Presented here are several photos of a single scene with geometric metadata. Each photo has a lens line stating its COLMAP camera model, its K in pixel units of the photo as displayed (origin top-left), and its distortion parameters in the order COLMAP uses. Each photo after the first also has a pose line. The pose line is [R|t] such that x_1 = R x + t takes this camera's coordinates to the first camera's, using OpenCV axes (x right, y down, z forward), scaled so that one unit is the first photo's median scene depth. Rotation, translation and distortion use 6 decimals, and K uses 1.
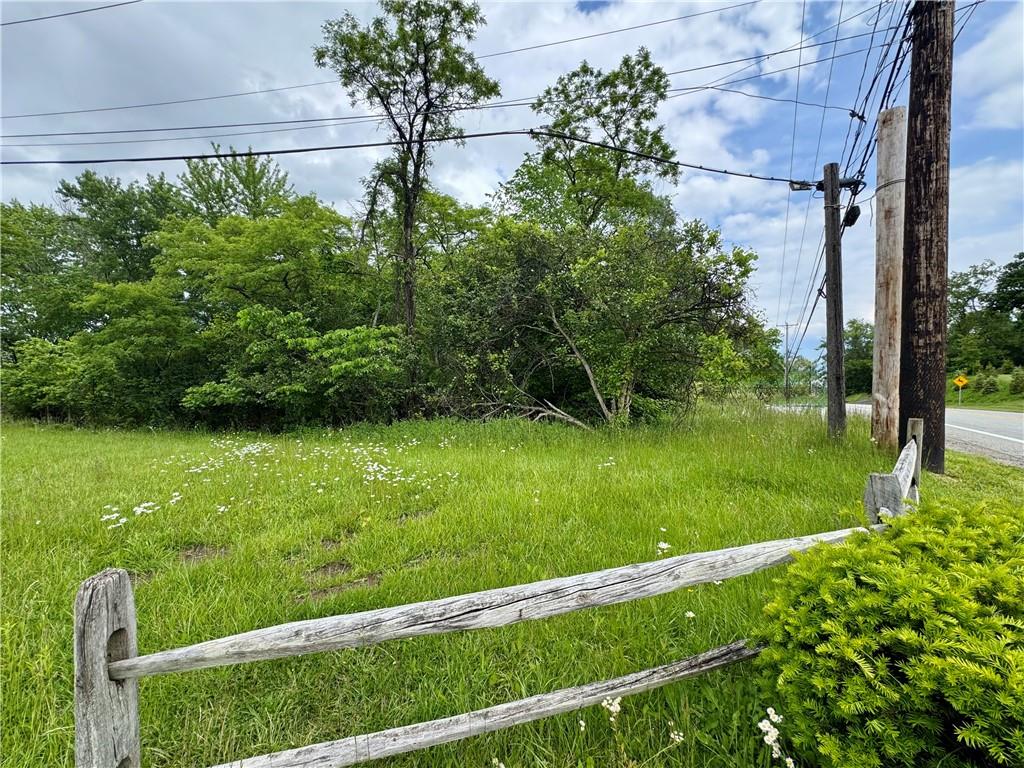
lens RADIAL K [[411.0, 0, 513.8], [0, 411.0, 379.8], [0, 0, 1]] dist [-0.000838, -0.000280]
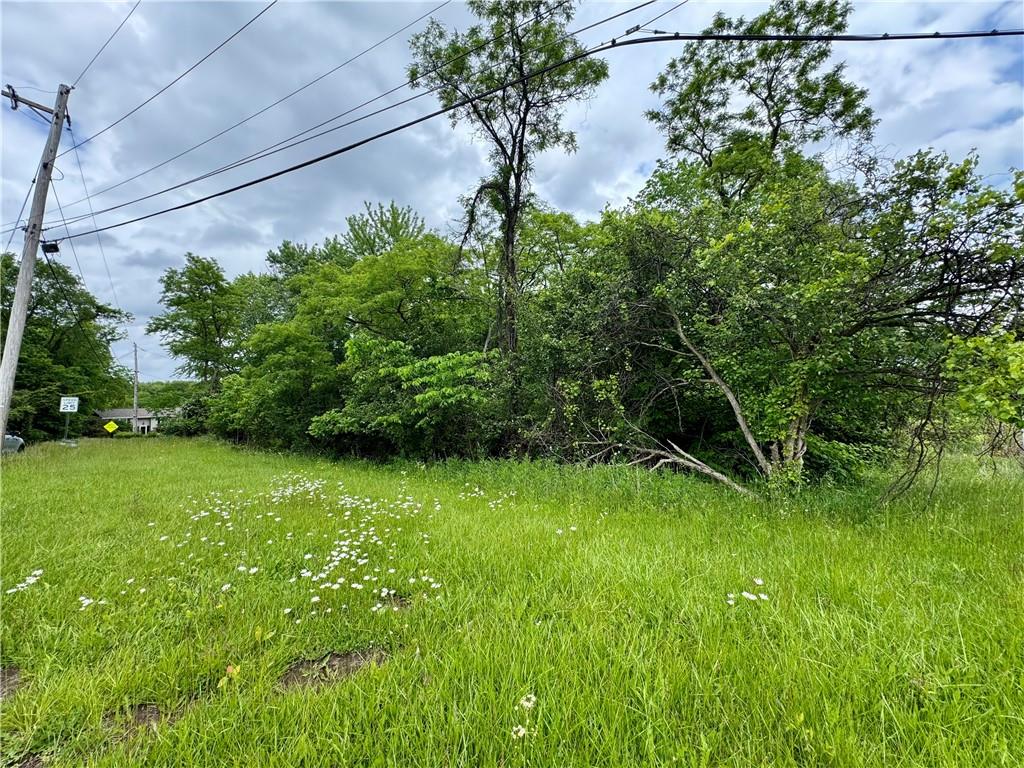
lens RADIAL K [[411.0, 0, 511.9], [0, 411.0, 379.6], [0, 0, 1]] dist [-0.000838, -0.000280]
pose [[0.941778, -0.014318, -0.335930, 0.050031], [-0.011634, 0.997107, -0.075114, -0.001928], [0.336033, 0.074648, 0.938887, 0.167968]]
